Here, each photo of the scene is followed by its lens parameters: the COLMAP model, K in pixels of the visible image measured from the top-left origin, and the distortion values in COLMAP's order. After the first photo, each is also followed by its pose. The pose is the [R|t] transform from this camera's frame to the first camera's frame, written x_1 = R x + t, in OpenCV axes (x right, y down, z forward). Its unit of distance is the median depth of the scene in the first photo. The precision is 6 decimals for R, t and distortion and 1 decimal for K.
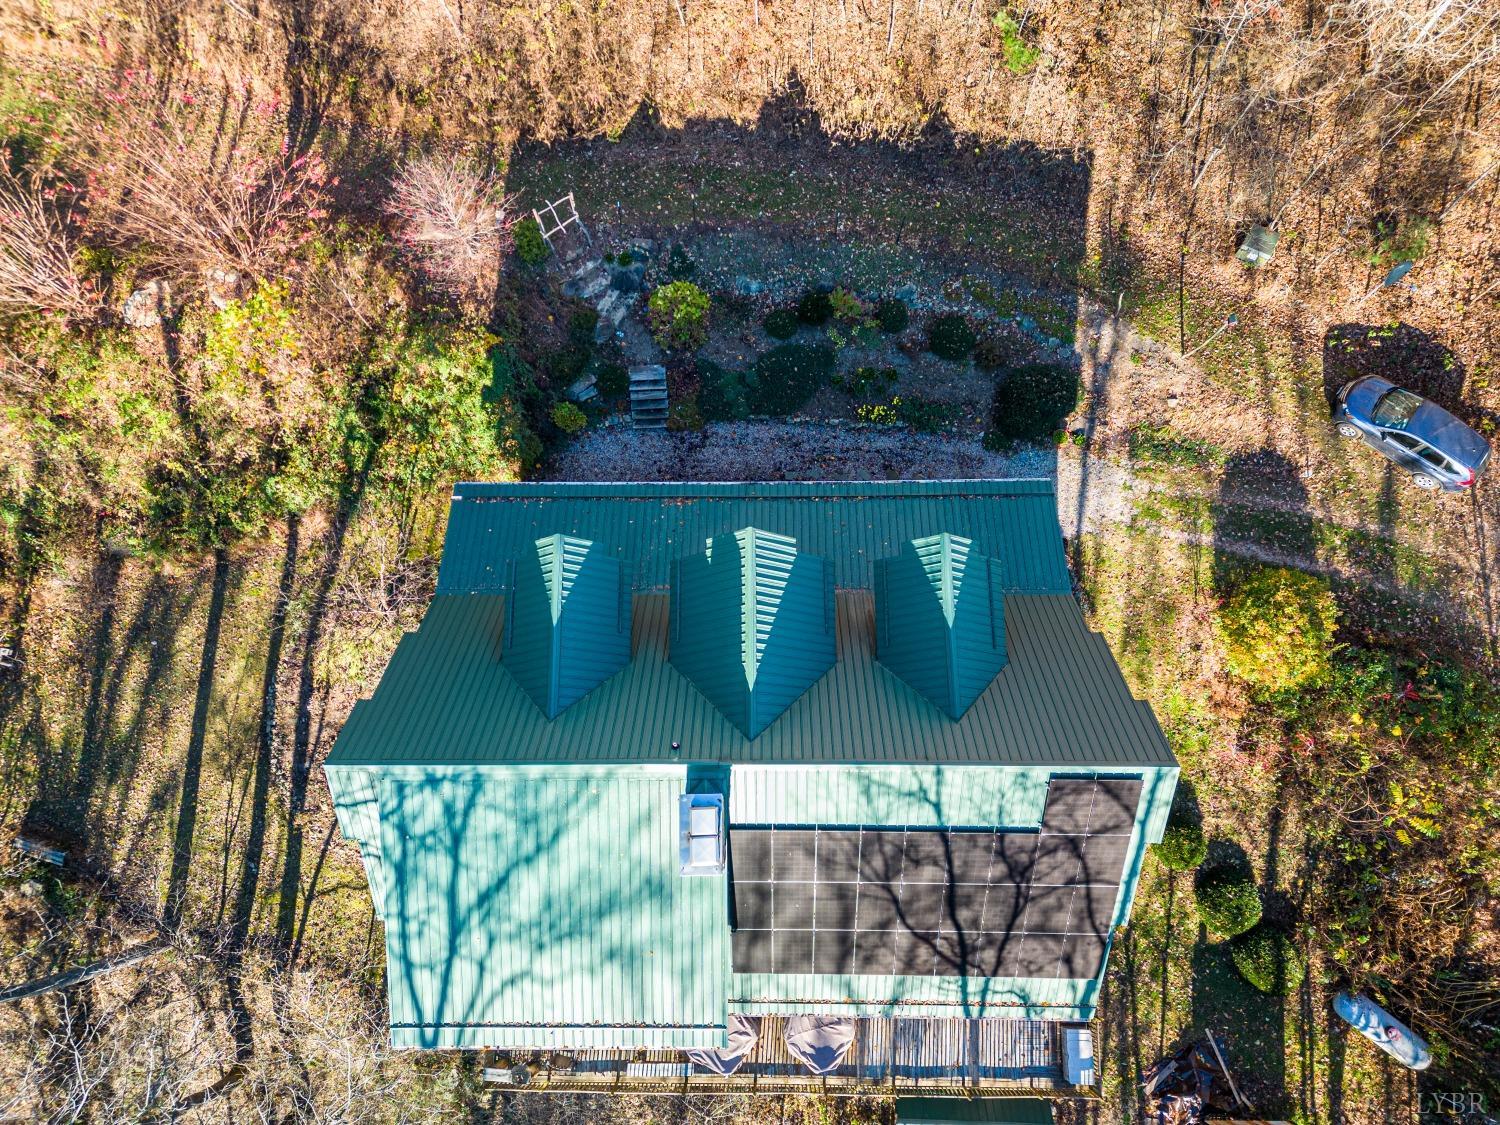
lens RADIAL K [[1039.1, 0, 737.5], [0, 1039.1, 562.0], [0, 0, 1]] dist [0.067000, -0.052382]
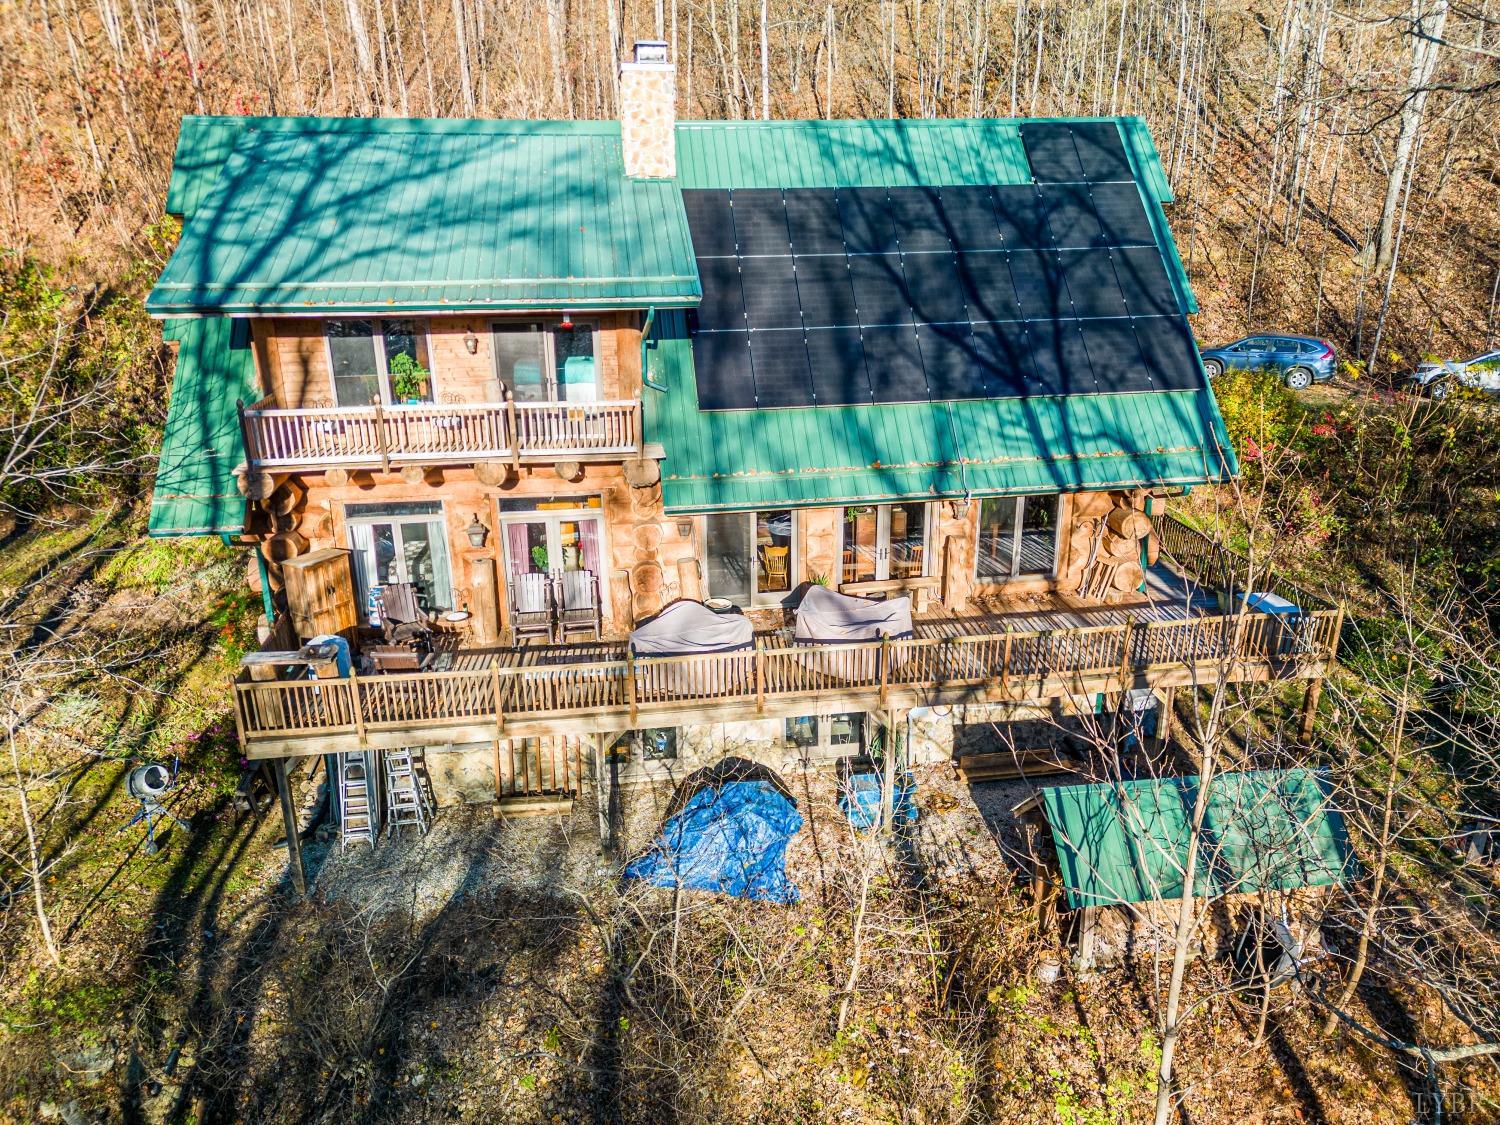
lens RADIAL K [[1039.1, 0, 747.0], [0, 1039.1, 558.3], [0, 0, 1]] dist [0.067000, -0.052382]
pose [[0.989611, -0.033333, 0.139850, -0.056830], [0.135137, 0.547634, -0.825733, 0.815941], [-0.049062, 0.836054, 0.546449, 0.583912]]
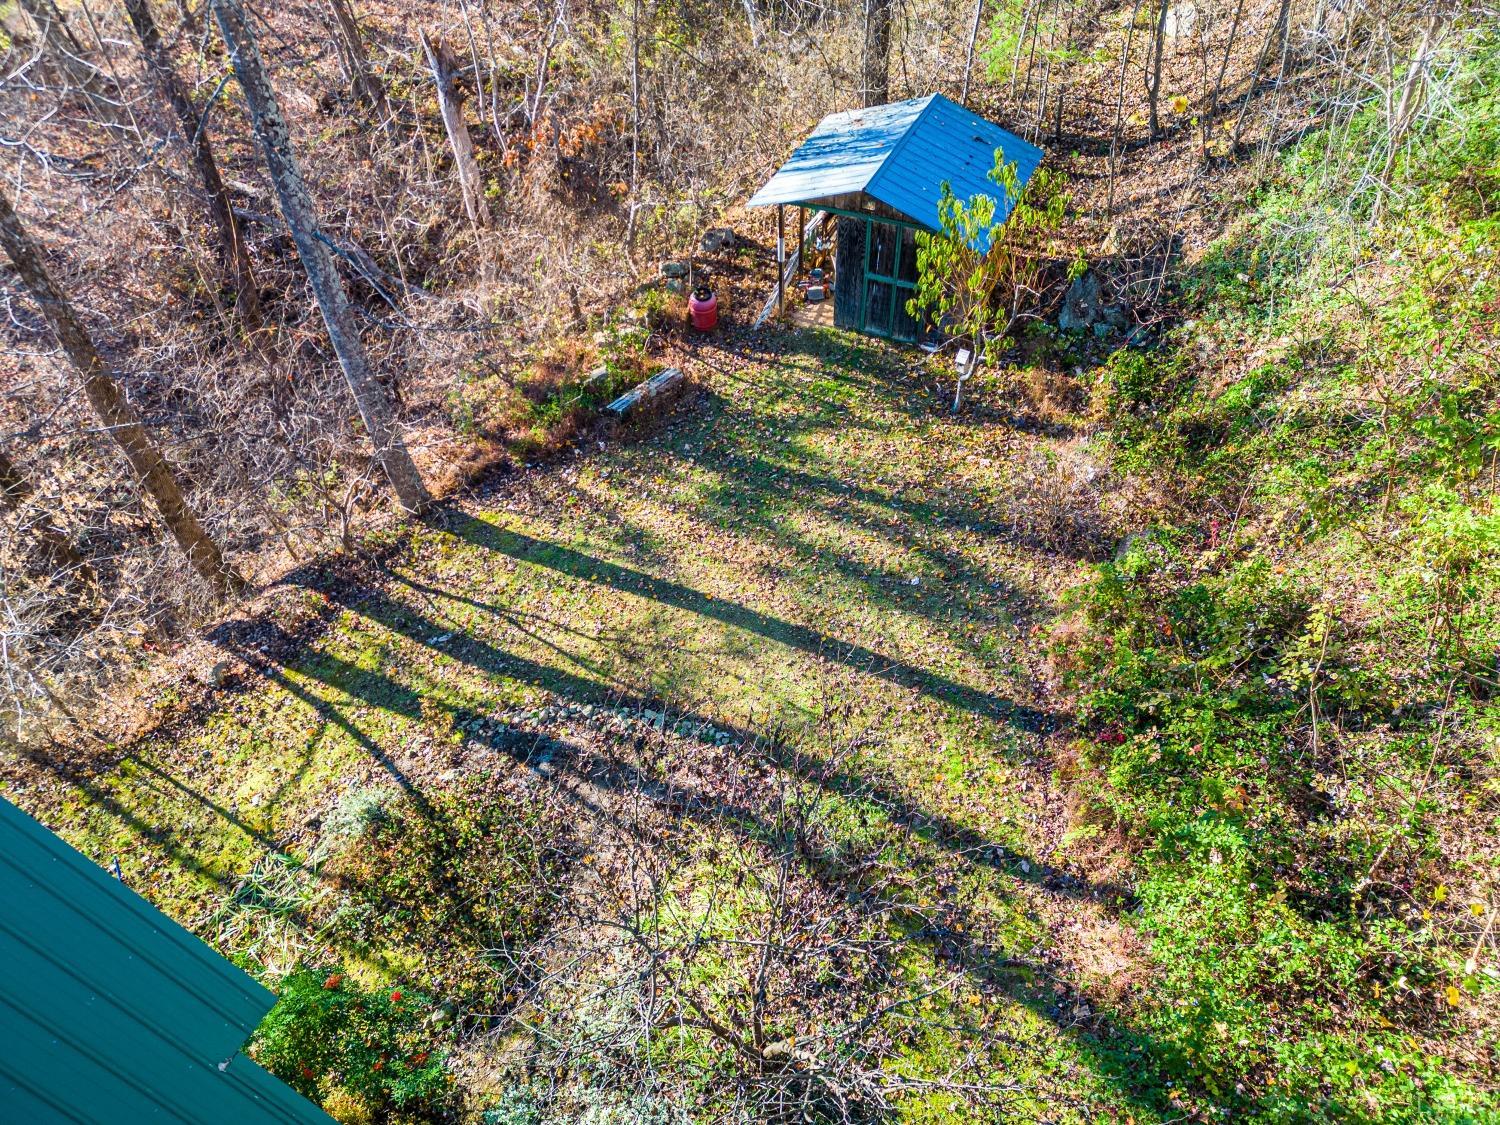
lens RADIAL K [[1039.1, 0, 743.3], [0, 1039.1, 562.5], [0, 0, 1]] dist [0.067000, -0.052382]
pose [[-0.418048, 0.692349, -0.588123, -0.249240], [-0.876799, -0.138178, 0.460577, -0.079578], [0.237614, 0.708208, 0.664816, 0.680499]]
